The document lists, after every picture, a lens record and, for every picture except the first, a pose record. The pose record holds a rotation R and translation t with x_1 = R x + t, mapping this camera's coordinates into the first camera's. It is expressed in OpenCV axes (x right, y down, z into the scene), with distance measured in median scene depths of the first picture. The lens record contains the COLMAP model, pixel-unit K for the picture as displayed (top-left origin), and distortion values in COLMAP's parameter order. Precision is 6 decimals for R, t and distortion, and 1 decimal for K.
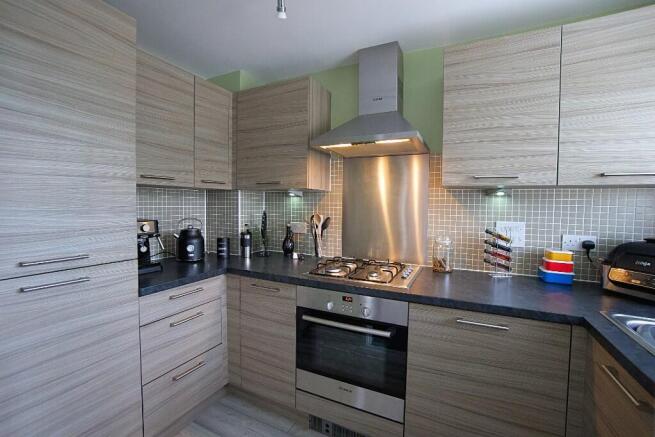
lens RADIAL K [[291.8, 0, 325.4], [0, 291.8, 213.0], [0, 0, 1]] dist [-0.063503, 0.022750]
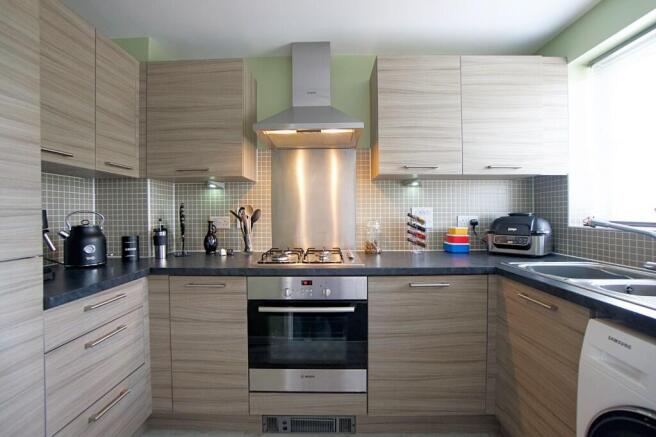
lens RADIAL K [[297.0, 0, 325.8], [0, 297.0, 213.1], [0, 0, 1]] dist [-0.063533, 0.024163]
pose [[0.903812, -0.016218, 0.427623, -0.260903], [0.029970, 0.999227, -0.025448, 0.075131], [-0.426880, 0.035816, 0.903599, 0.040654]]
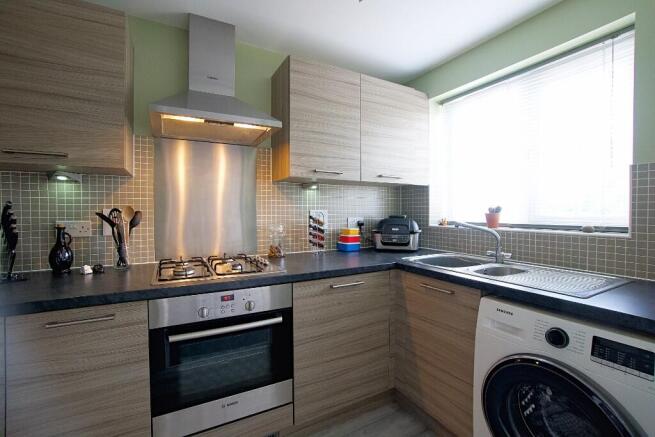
lens RADIAL K [[291.8, 0, 325.4], [0, 291.8, 213.0], [0, 0, 1]] dist [-0.063503, 0.022750]
pose [[0.573995, -0.018070, 0.818659, -0.402632], [0.033807, 0.999427, -0.001644, 0.048465], [-0.818161, 0.028620, 0.574277, 0.230228]]
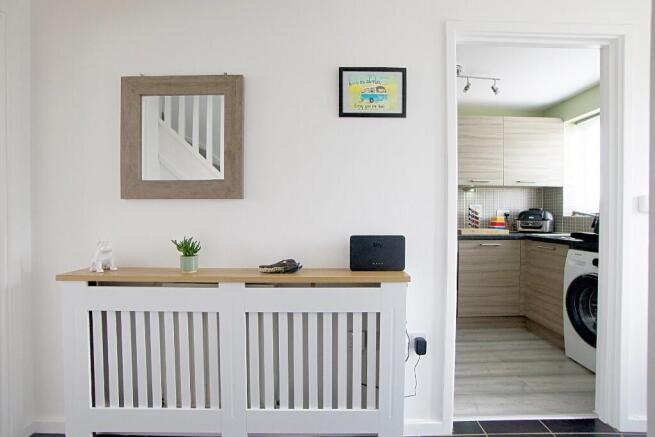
lens RADIAL K [[298.7, 0, 330.0], [0, 298.7, 213.9], [0, 0, 1]] dist [-0.071509, 0.024527]
pose [[0.899897, -0.009001, 0.436010, -1.152982], [0.021121, 0.999513, -0.022958, 0.120749], [-0.435591, 0.029869, 0.899649, -0.393702]]
